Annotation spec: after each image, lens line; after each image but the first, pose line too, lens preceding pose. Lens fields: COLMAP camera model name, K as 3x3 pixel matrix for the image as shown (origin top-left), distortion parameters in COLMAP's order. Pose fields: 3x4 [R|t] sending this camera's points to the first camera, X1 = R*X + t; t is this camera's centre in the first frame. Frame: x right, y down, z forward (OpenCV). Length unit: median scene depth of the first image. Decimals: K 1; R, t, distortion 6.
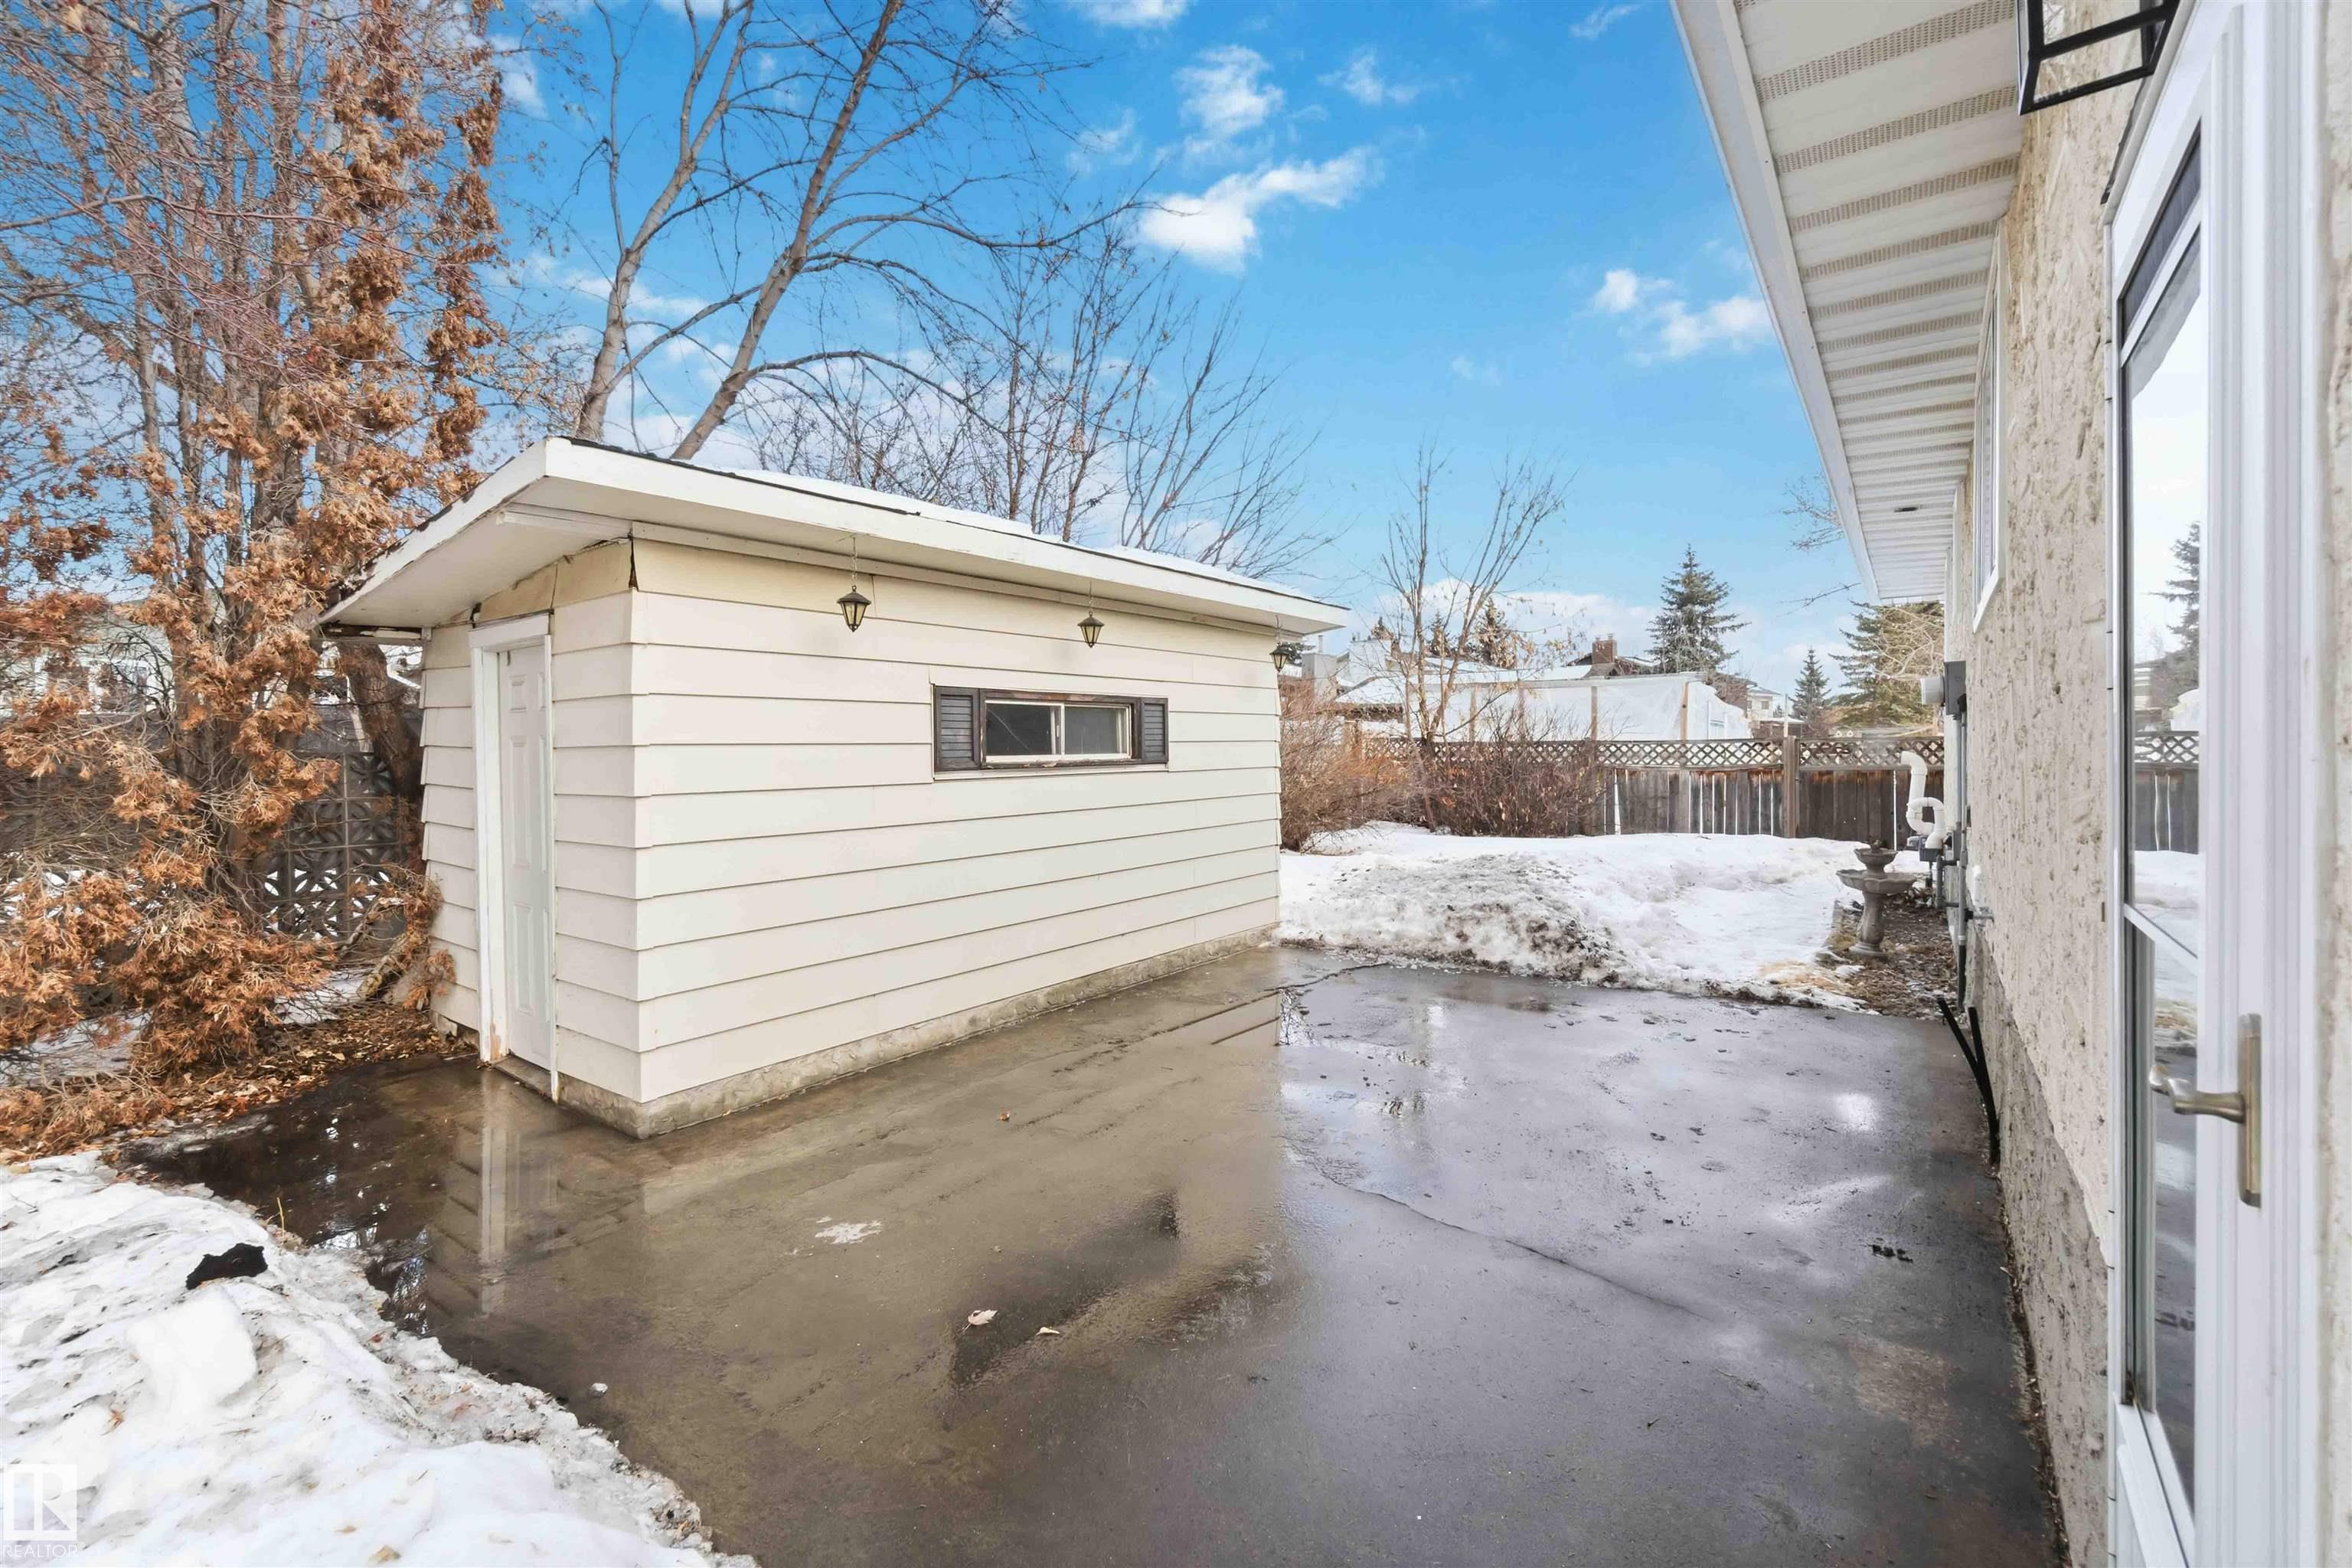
lens RADIAL K [[1022.6, 0, 1168.6], [0, 1022.6, 769.5], [0, 0, 1]] dist [0.001602, 0.000546]
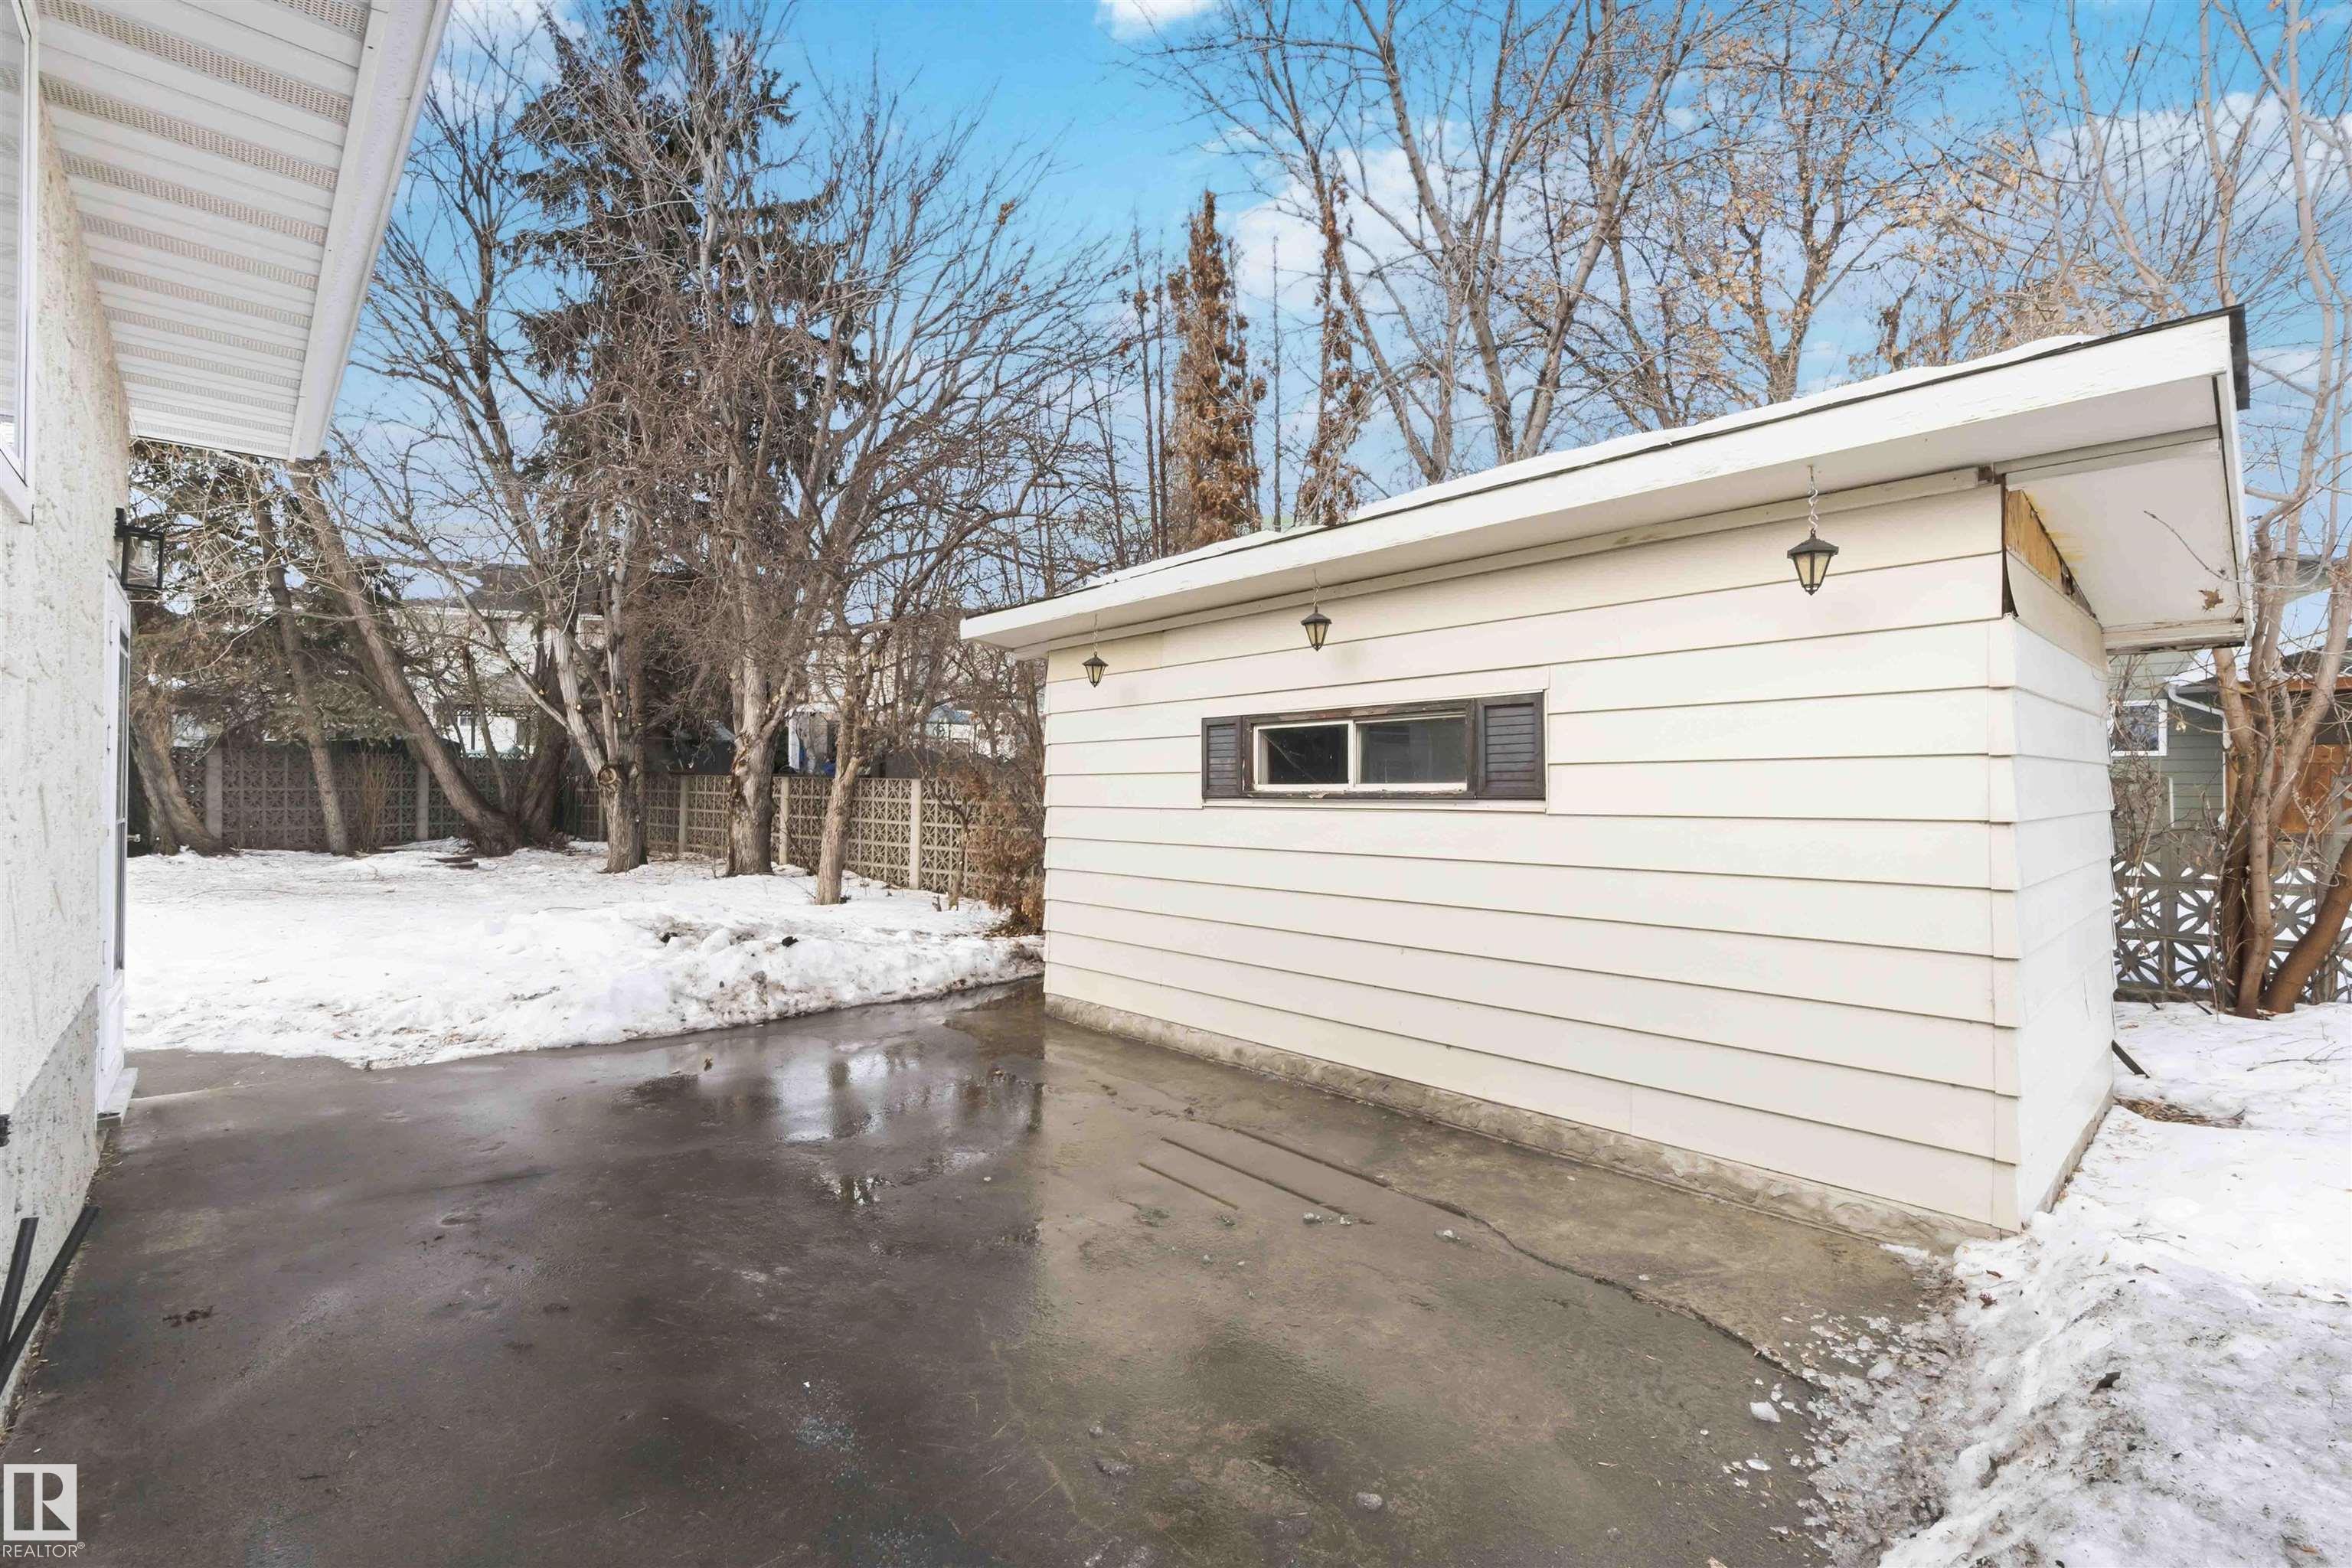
lens RADIAL K [[1022.6, 0, 1167.0], [0, 1022.6, 777.5], [0, 0, 1]] dist [0.001602, 0.000546]
pose [[-0.199499, 0.001463, -0.979897, 0.726947], [-0.015887, 0.999863, 0.004727, -0.021209], [0.979769, 0.016511, -0.199448, 1.033333]]
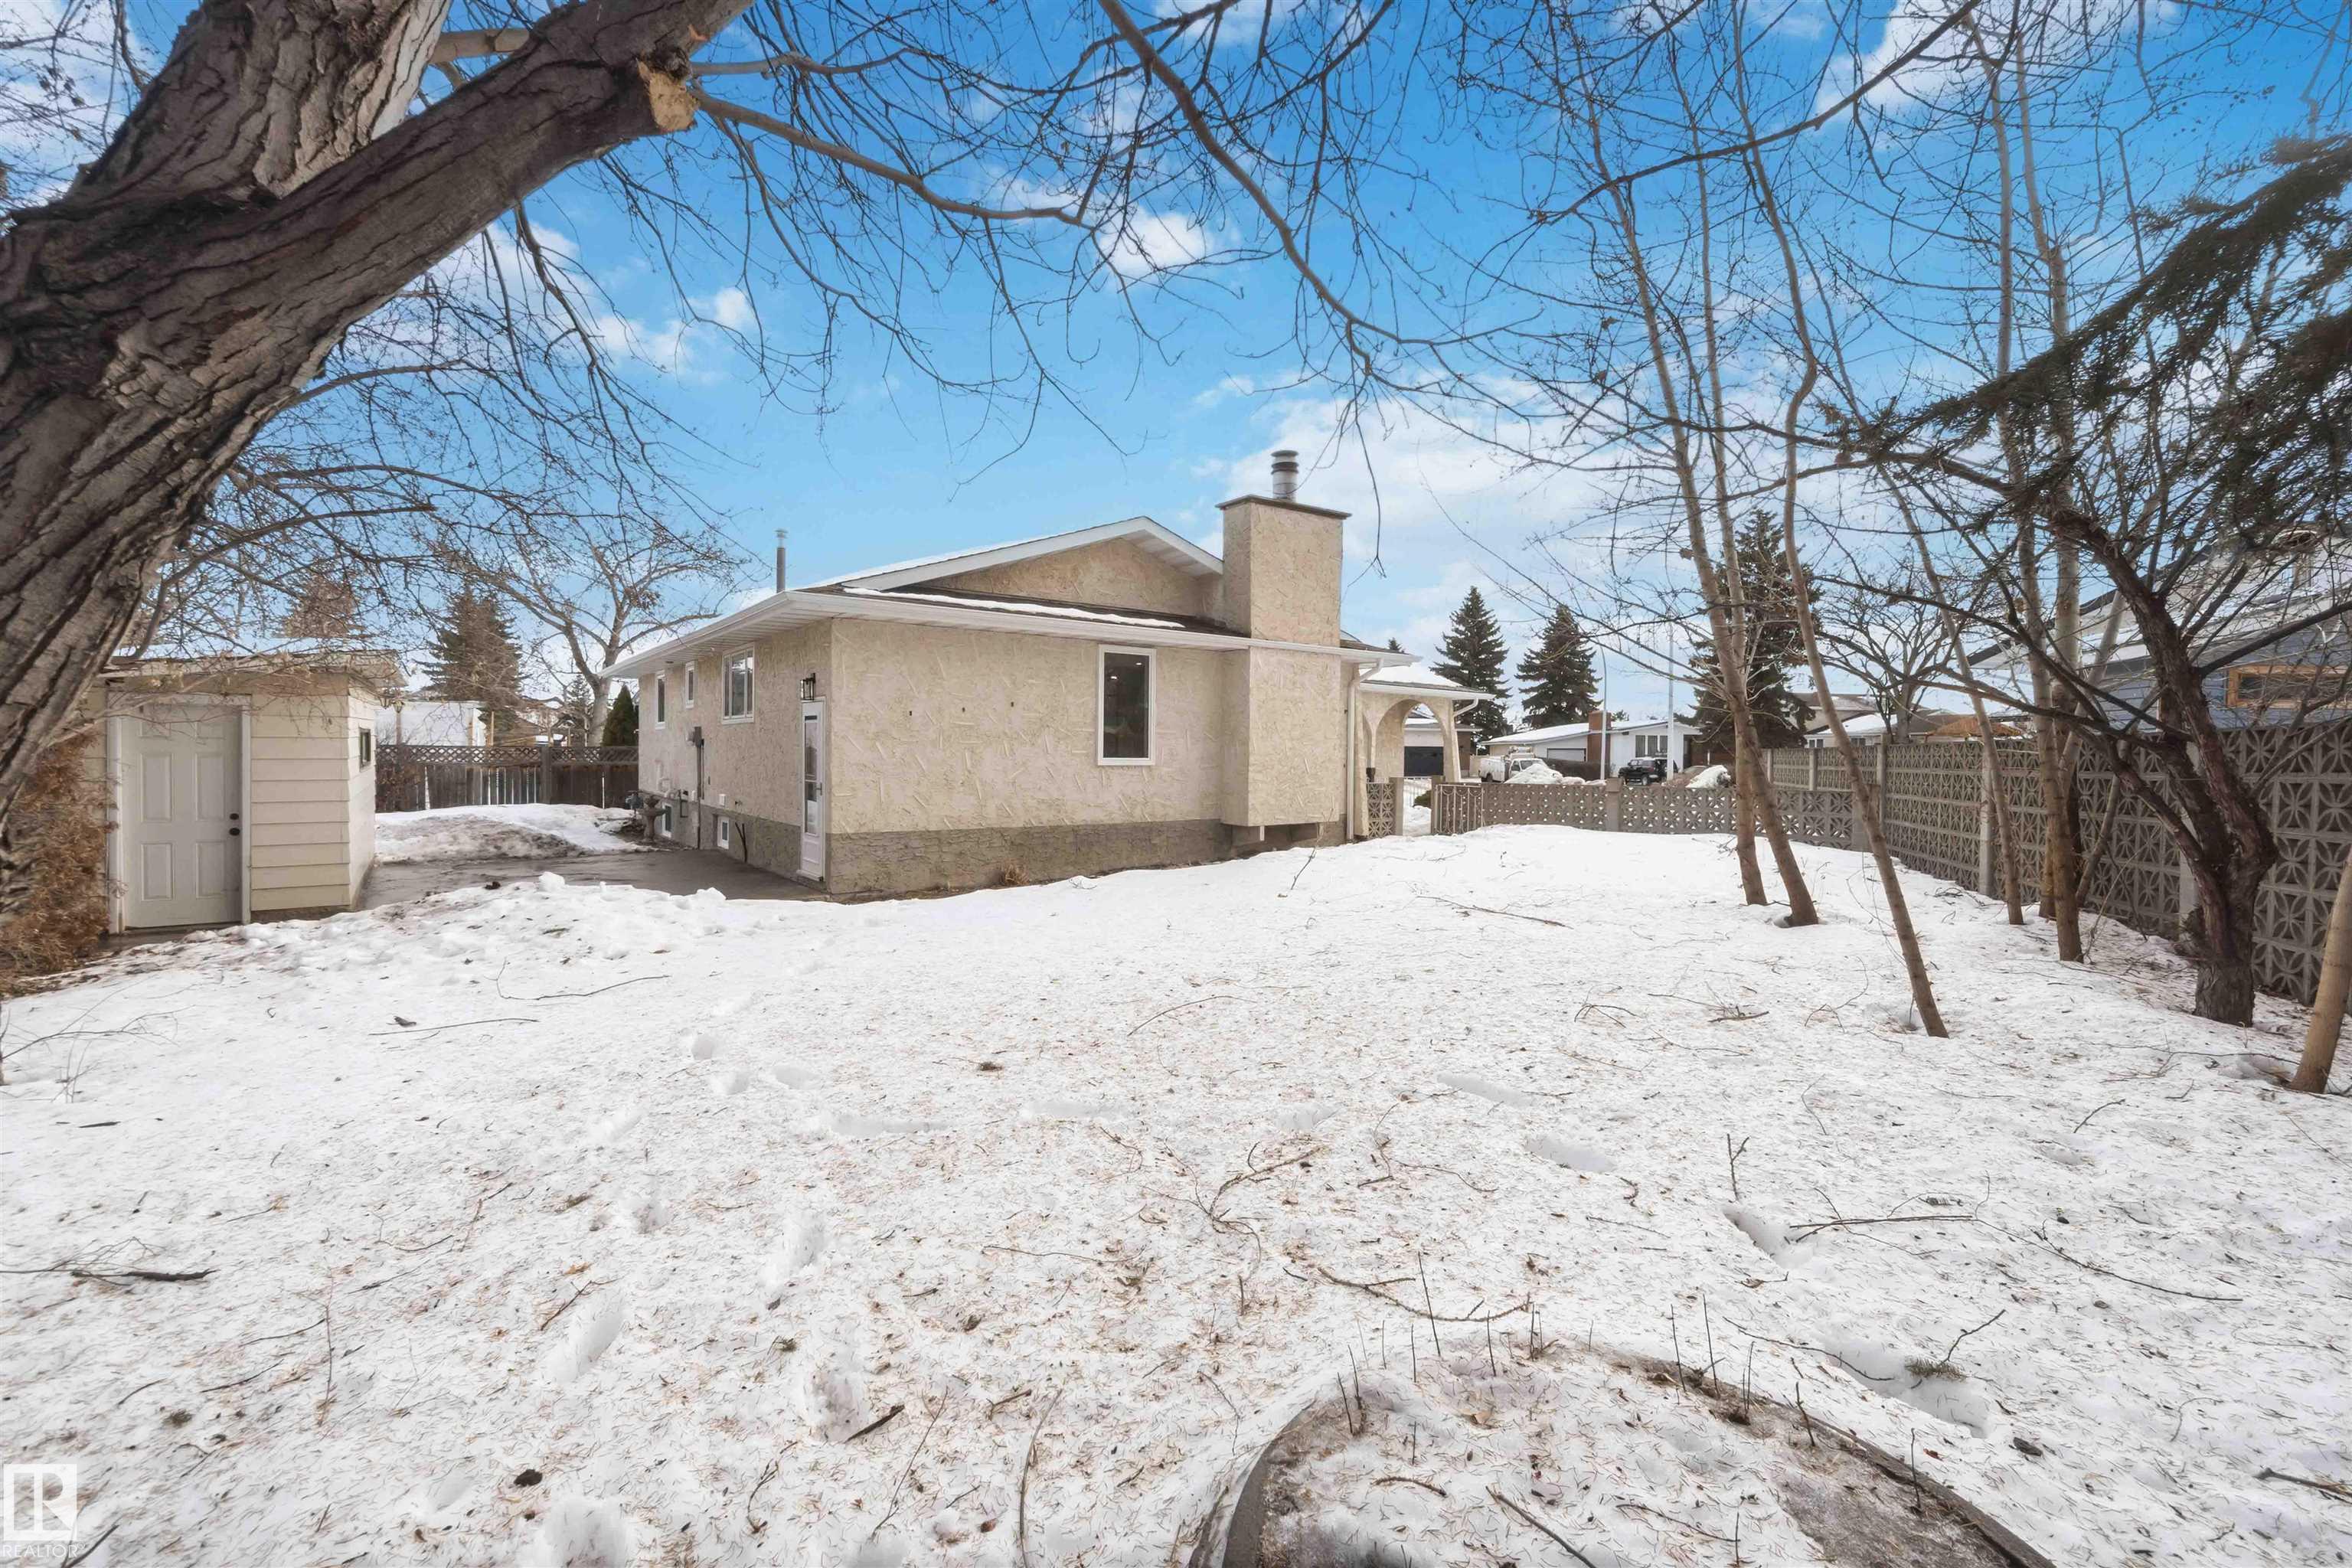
lens RADIAL K [[1022.6, 0, 1177.1], [0, 1022.6, 774.6], [0, 0, 1]] dist [0.001602, 0.000546]
pose [[0.292901, -0.015385, 0.956019, -1.451714], [0.001562, 0.999877, 0.015613, -0.016775], [-0.956142, -0.003080, 0.292889, -1.042331]]
